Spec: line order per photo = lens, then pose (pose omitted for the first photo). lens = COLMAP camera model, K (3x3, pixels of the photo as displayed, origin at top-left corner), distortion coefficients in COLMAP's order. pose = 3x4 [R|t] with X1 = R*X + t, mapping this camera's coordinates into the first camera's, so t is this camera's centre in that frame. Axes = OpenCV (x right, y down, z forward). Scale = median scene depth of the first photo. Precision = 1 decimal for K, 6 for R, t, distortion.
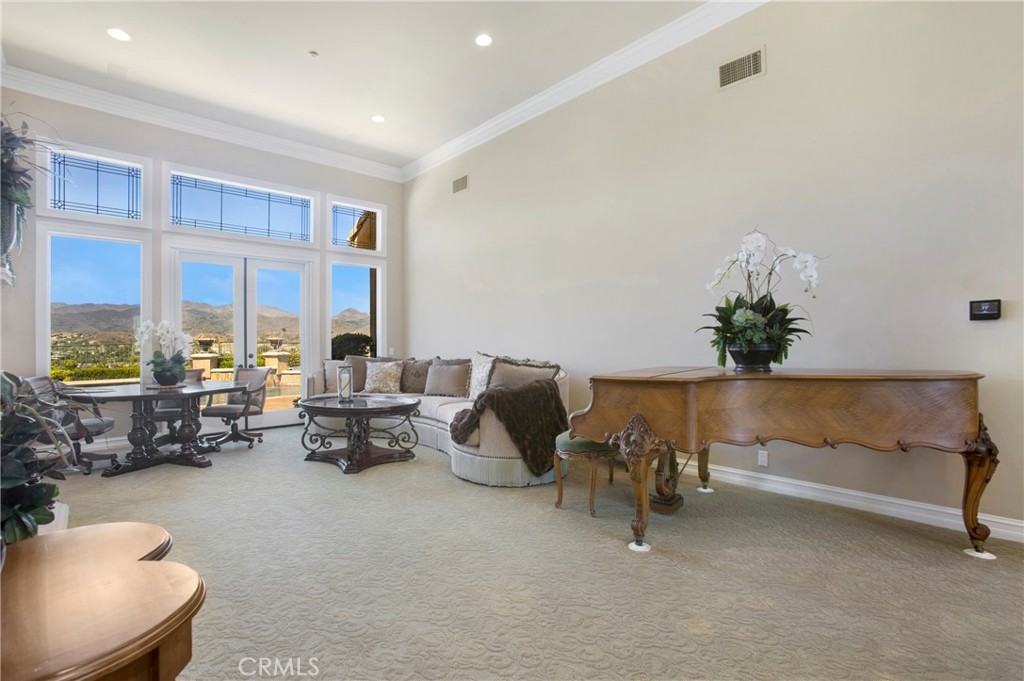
lens RADIAL K [[487.6, 0, 512.3], [0, 487.6, 332.1], [0, 0, 1]] dist [0.040382, 0.000732]
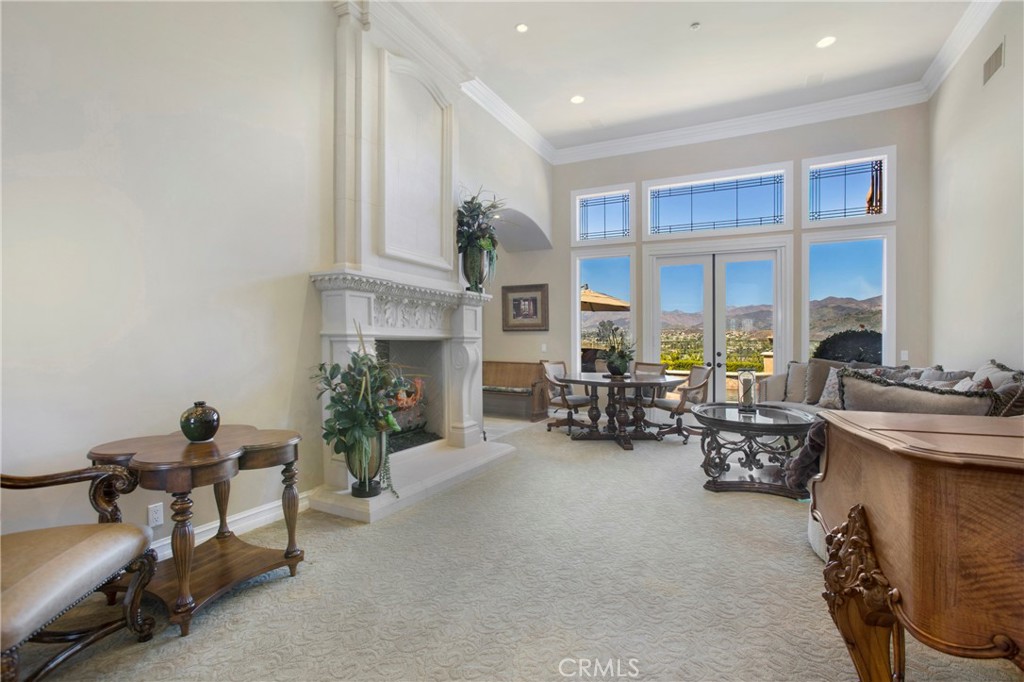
lens RADIAL K [[529.5, 0, 514.8], [0, 529.5, 349.5], [0, 0, 1]] dist [-0.018105, 0.000379]
pose [[0.358056, 0.028016, -0.933280, 0.313113], [0.006998, 0.999441, 0.032686, 0.002436], [0.933674, -0.018234, 0.357660, 0.260265]]
